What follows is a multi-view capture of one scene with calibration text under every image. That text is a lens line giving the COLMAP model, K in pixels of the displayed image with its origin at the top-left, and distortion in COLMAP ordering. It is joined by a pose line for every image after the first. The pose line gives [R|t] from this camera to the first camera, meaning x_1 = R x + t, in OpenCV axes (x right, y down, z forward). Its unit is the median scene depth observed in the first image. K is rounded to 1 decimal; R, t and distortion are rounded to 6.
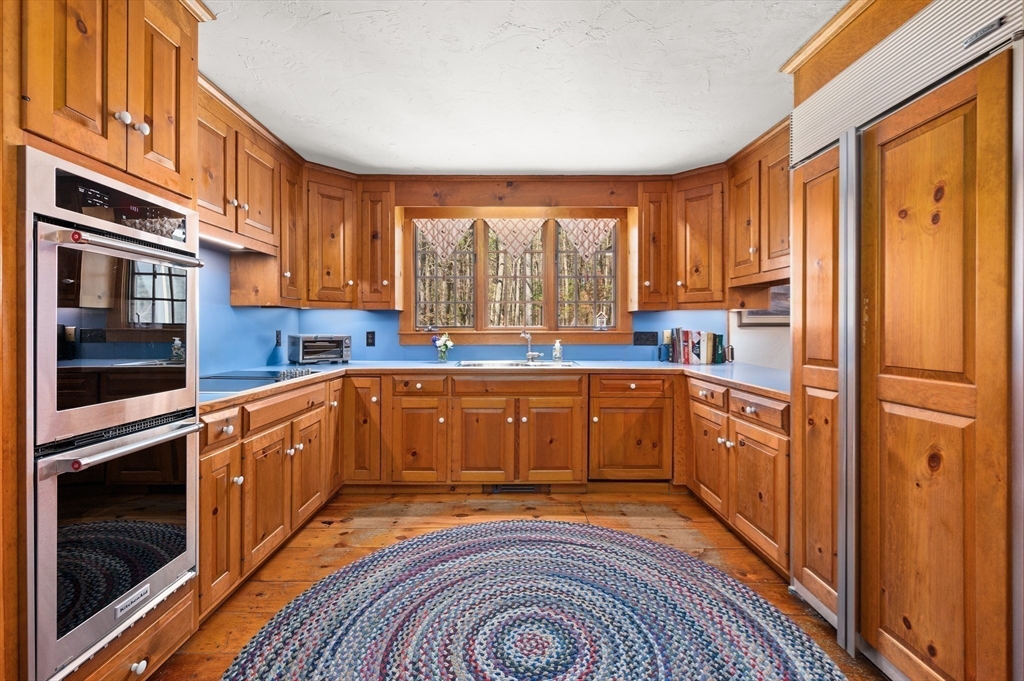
lens RADIAL K [[482.0, 0, 519.3], [0, 482.0, 330.5], [0, 0, 1]] dist [-0.002723, -0.000077]
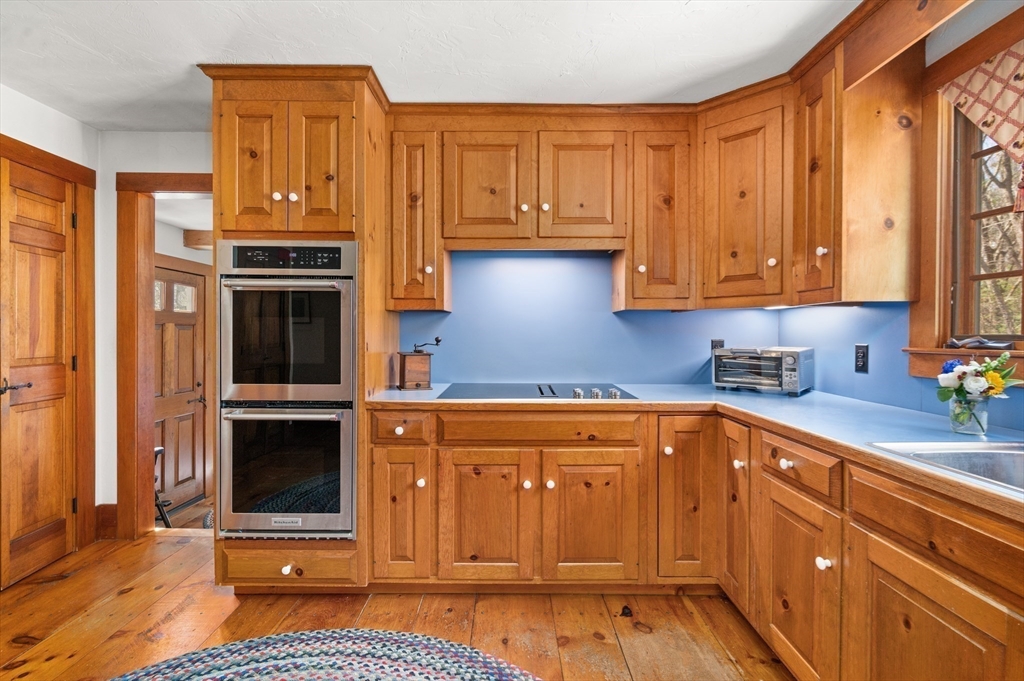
lens RADIAL K [[447.5, 0, 507.7], [0, 447.5, 335.9], [0, 0, 1]] dist [0.000492, -0.000147]
pose [[-0.035255, 0.010312, -0.999325, 0.243284], [-0.007279, 0.999918, 0.010575, -0.012621], [0.999352, 0.007647, -0.035177, 0.781108]]
